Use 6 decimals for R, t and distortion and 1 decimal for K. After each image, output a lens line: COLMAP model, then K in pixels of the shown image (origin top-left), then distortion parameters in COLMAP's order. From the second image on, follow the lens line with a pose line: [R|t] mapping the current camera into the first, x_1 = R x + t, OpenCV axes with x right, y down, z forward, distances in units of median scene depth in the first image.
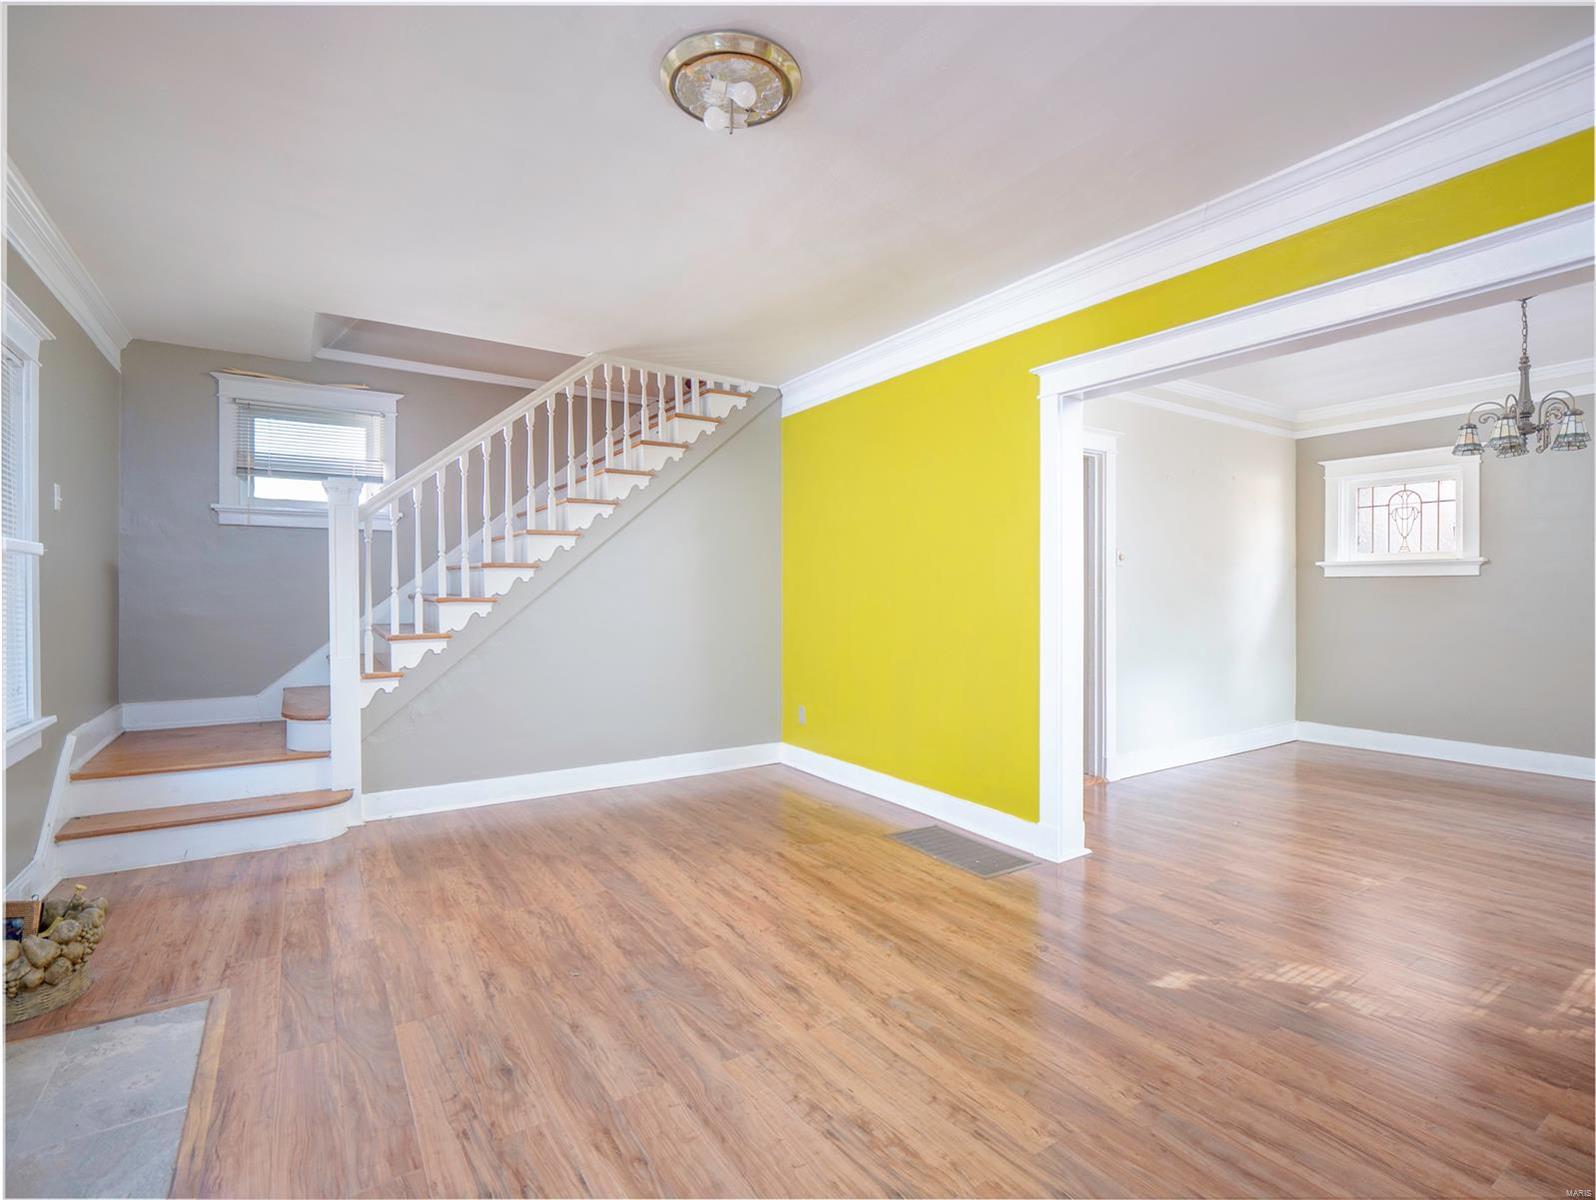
lens RADIAL K [[759.0, 0, 799.5], [0, 759.0, 592.9], [0, 0, 1]] dist [-0.014631, -0.000586]
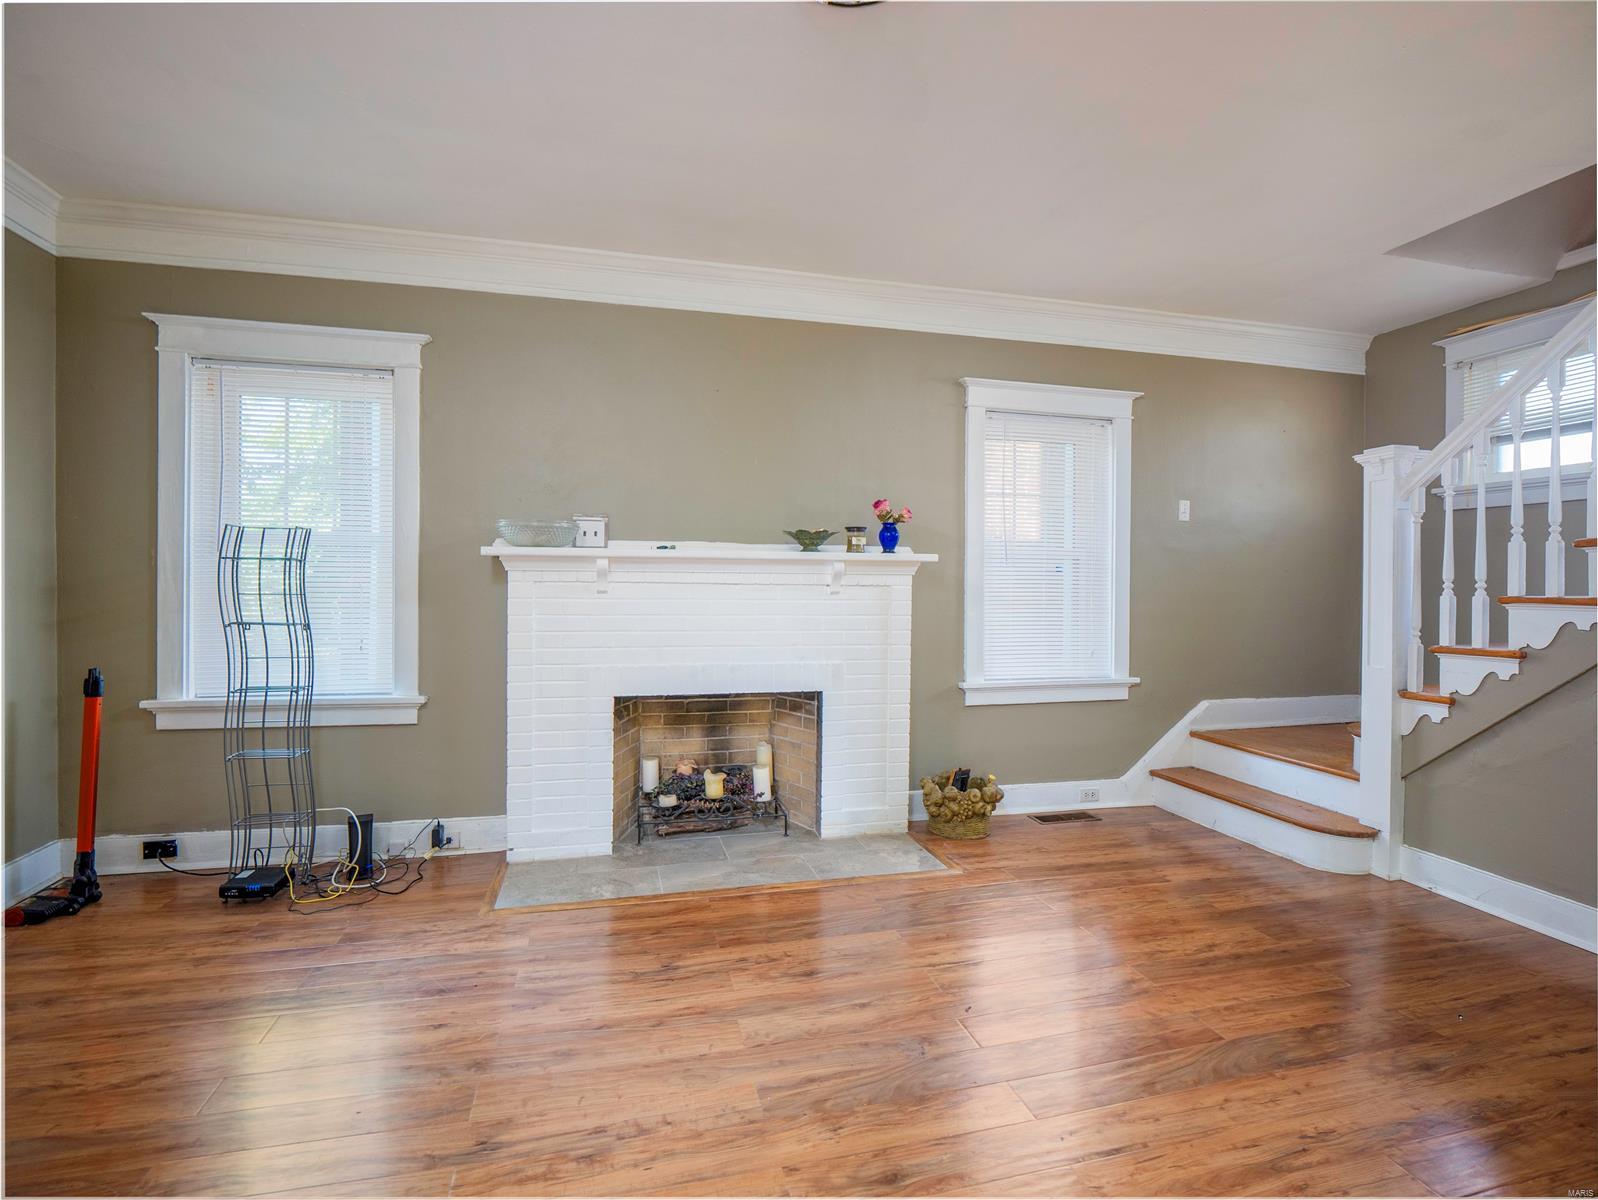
lens RADIAL K [[760.0, 0, 779.9], [0, 760.0, 573.8], [0, 0, 1]] dist [-0.014631, -0.000586]
pose [[-0.330070, -0.012543, -0.943873, 0.642643], [-0.011341, 0.999892, -0.009321, 0.001122], [0.943888, 0.007628, -0.330176, 1.104904]]
